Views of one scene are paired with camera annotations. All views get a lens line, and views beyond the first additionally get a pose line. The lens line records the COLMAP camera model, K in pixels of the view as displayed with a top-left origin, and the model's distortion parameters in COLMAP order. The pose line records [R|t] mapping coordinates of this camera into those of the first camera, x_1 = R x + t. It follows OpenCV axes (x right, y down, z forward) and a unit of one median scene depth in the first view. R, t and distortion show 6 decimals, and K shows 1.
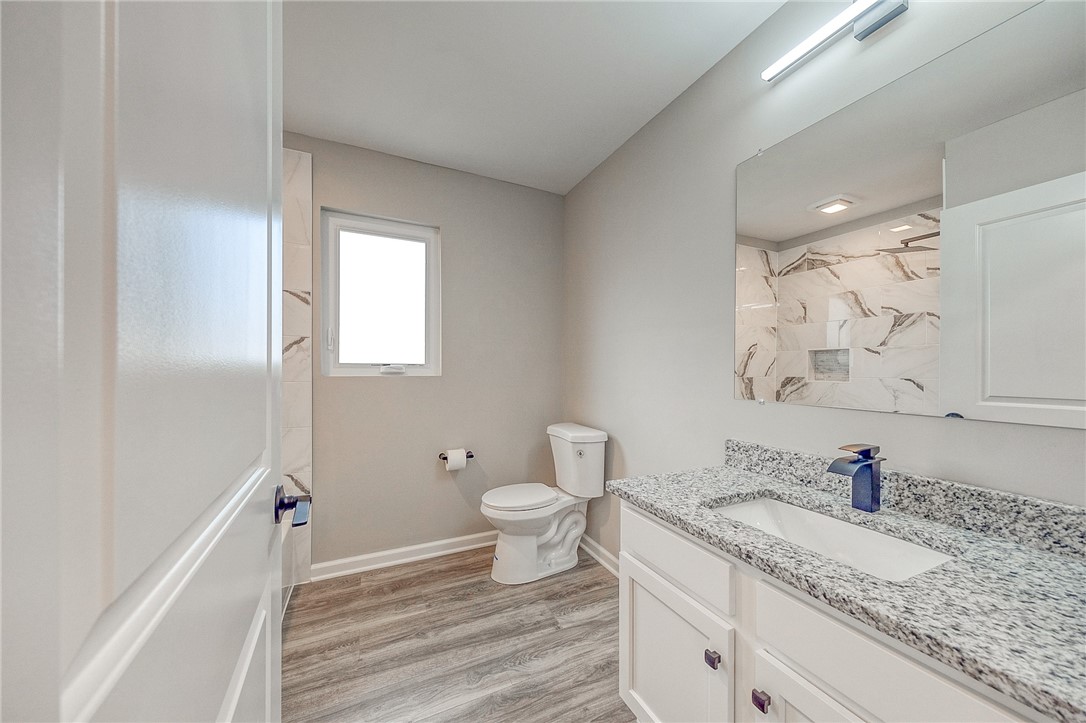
lens RADIAL K [[385.0, 0, 547.0], [0, 385.0, 374.5], [0, 0, 1]] dist [0.000756, -0.000481]
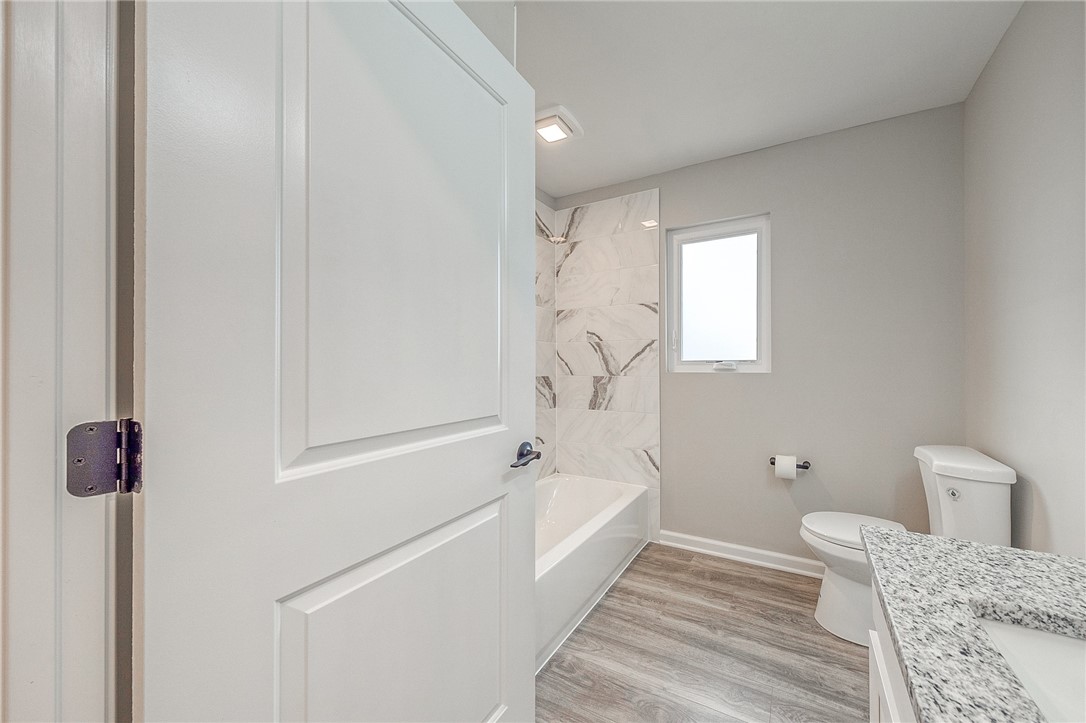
lens RADIAL K [[363.7, 0, 539.6], [0, 363.7, 368.5], [0, 0, 1]] dist [0.000615, -0.000271]
pose [[0.584563, -0.000677, -0.811348, 0.142895], [-0.004252, 0.999983, -0.003897, -0.001014], [0.811337, 0.005728, 0.584550, 0.052015]]
